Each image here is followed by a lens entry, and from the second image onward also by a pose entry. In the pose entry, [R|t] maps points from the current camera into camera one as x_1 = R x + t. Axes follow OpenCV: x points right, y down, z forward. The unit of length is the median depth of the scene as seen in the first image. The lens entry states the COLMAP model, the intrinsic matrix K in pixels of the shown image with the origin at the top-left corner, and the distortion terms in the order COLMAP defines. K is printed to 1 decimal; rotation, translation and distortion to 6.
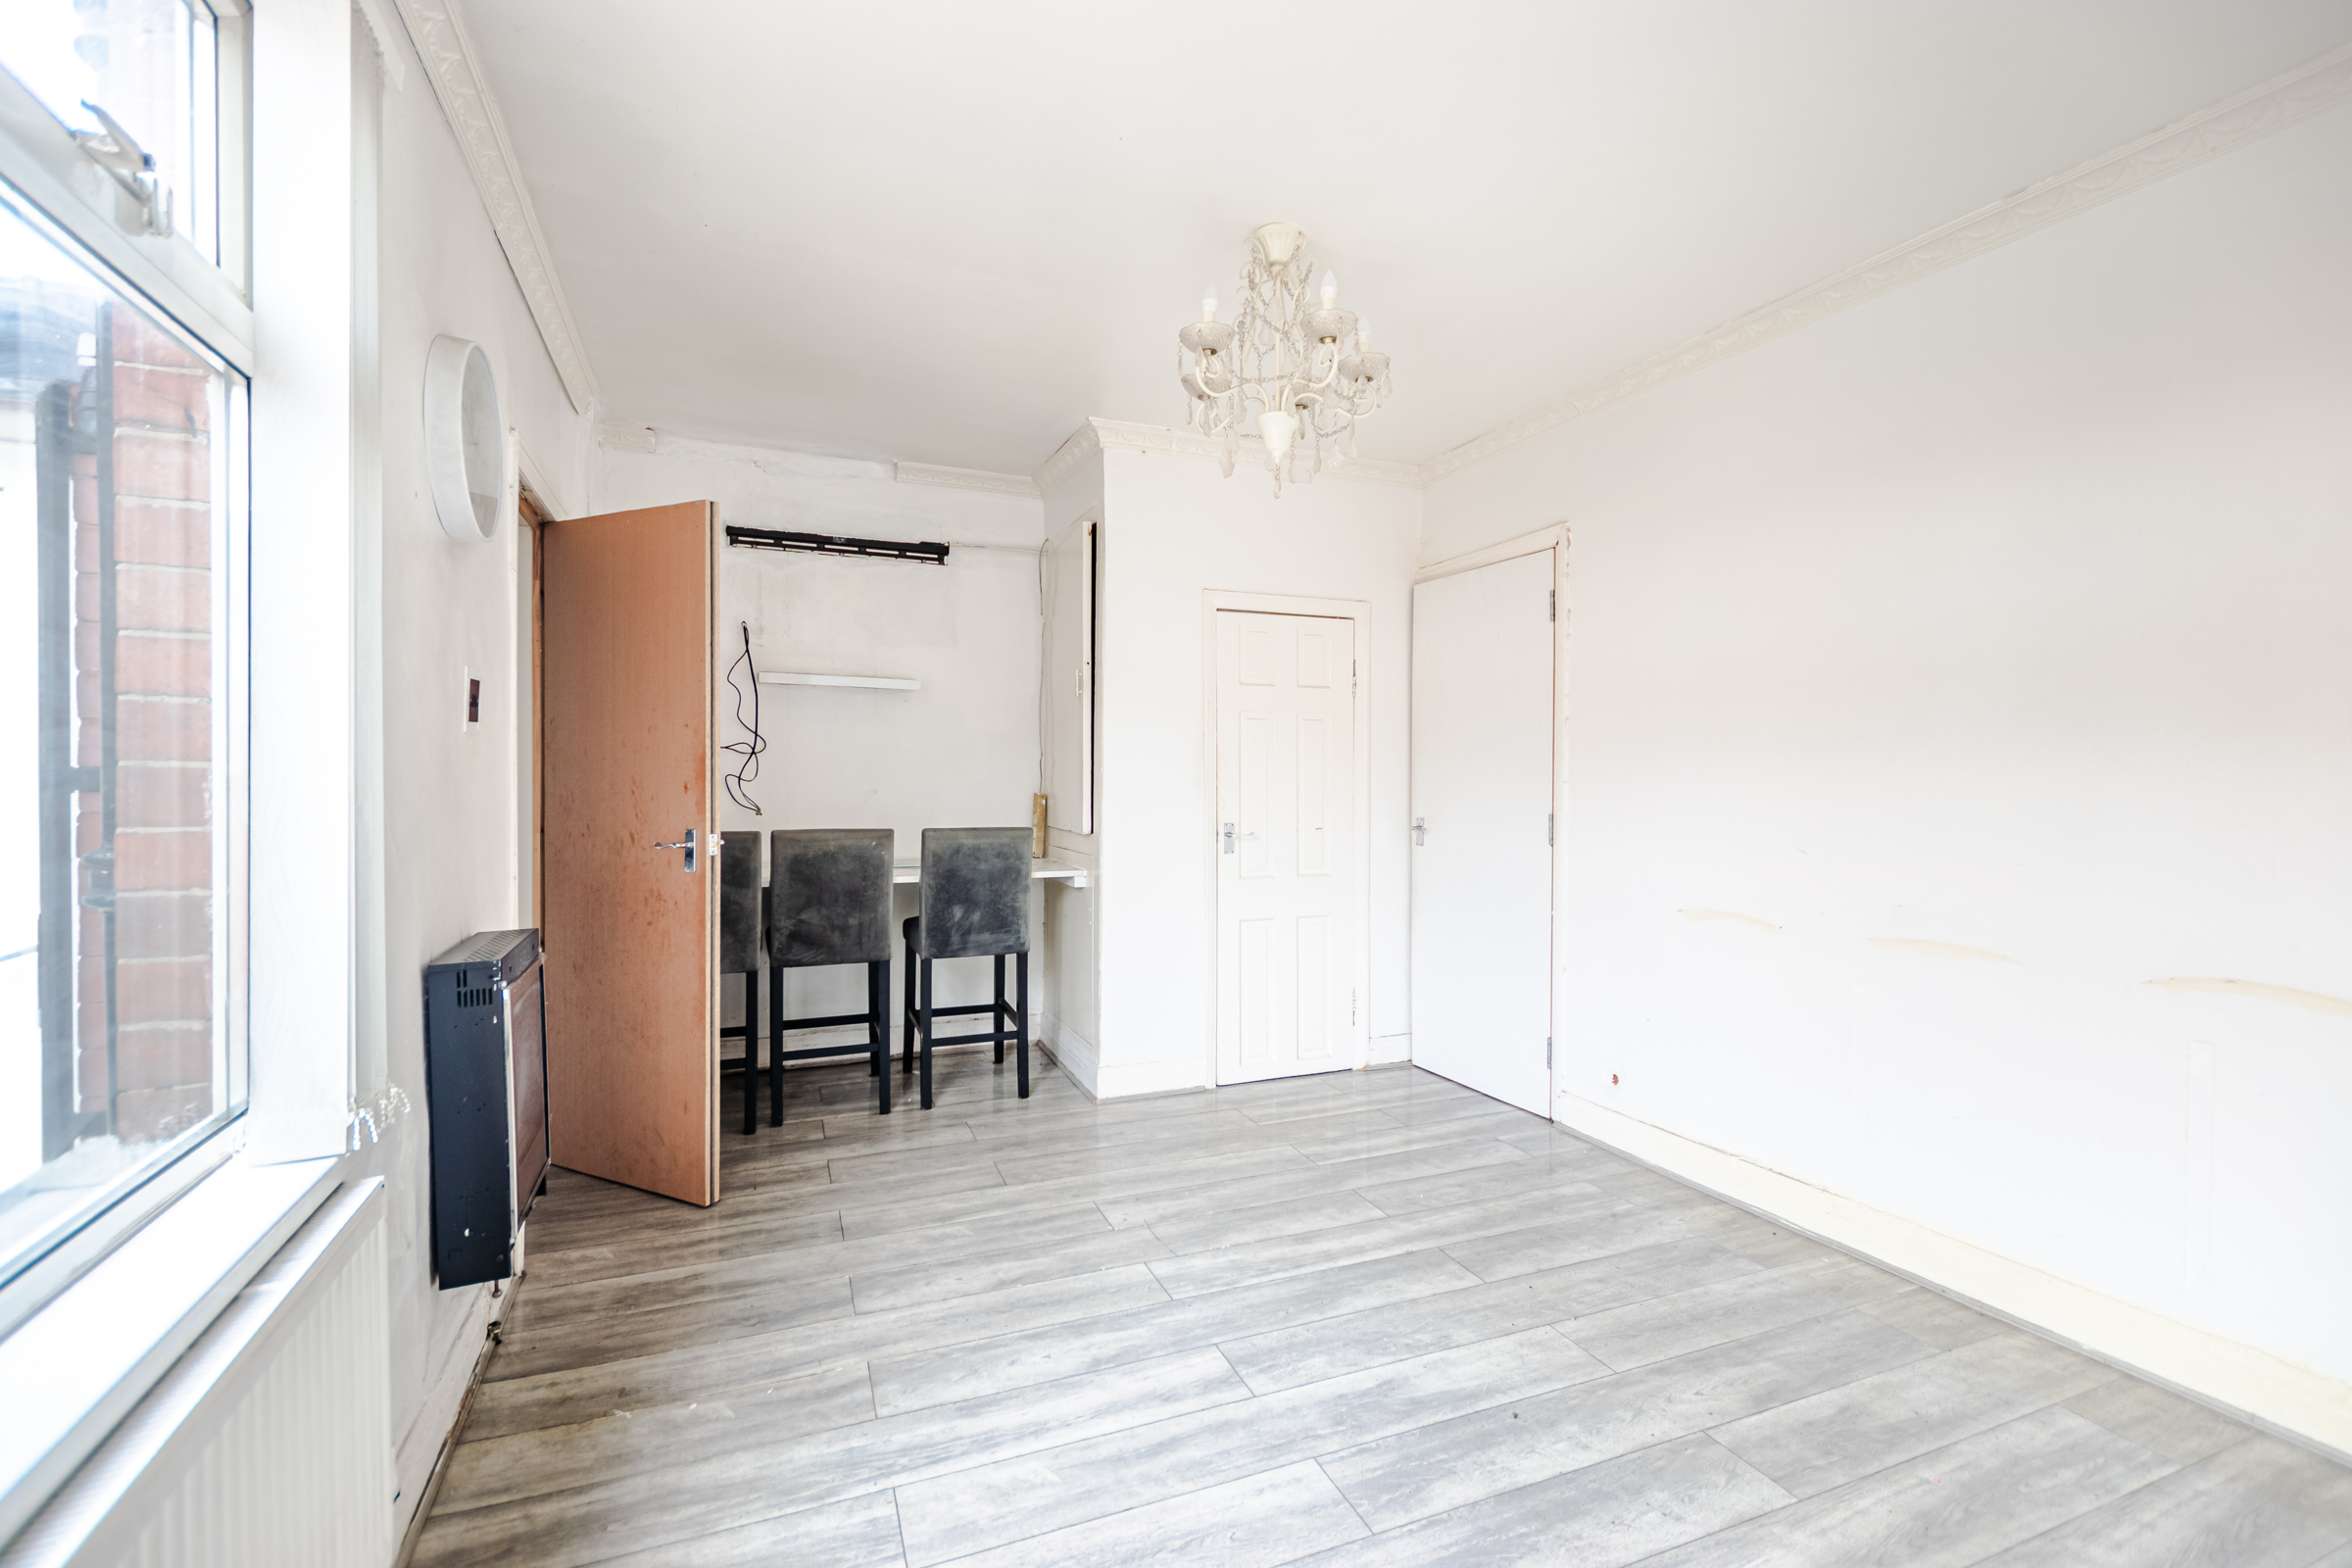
lens RADIAL K [[1025.7, 0, 1158.2], [0, 1025.7, 782.3], [0, 0, 1]] dist [0.003534, -0.000140]
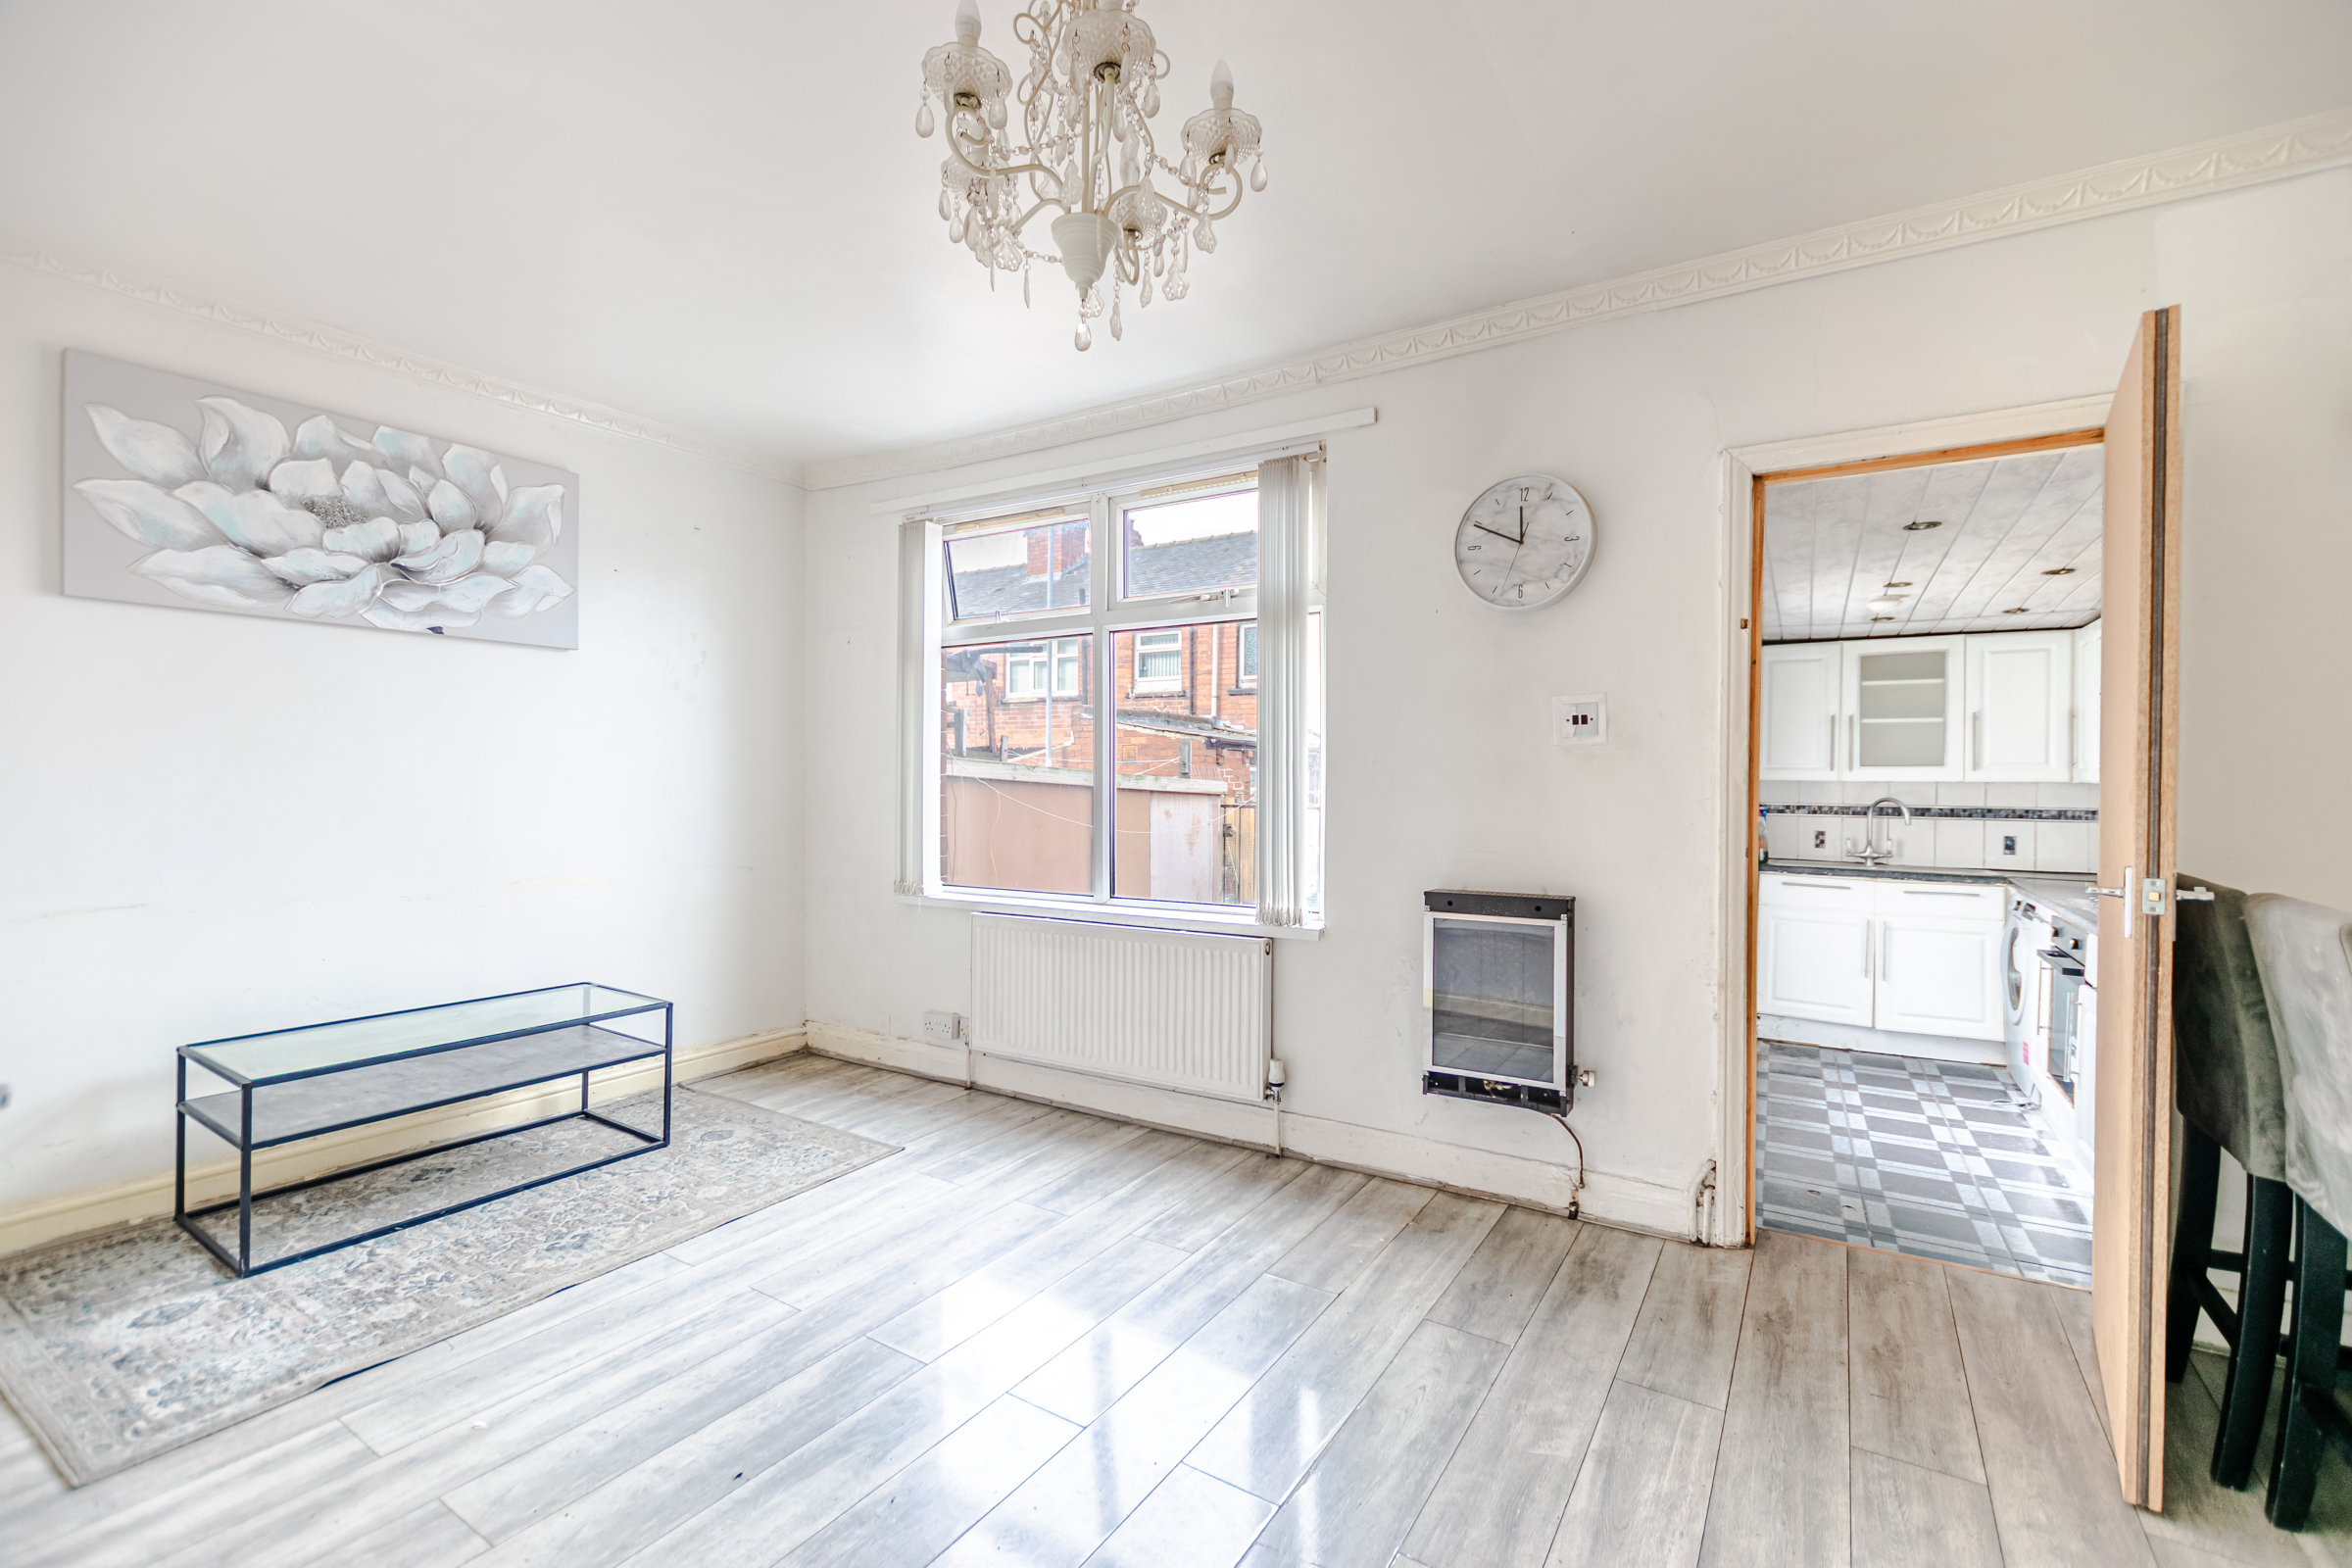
lens RADIAL K [[1025.7, 0, 1178.5], [0, 1025.7, 787.8], [0, 0, 1]] dist [0.003534, -0.000140]
pose [[-0.812183, -0.003632, -0.583391, 0.535498], [-0.013417, 0.999832, 0.012453, 0.001625], [0.583248, 0.017941, -0.812096, 1.877087]]
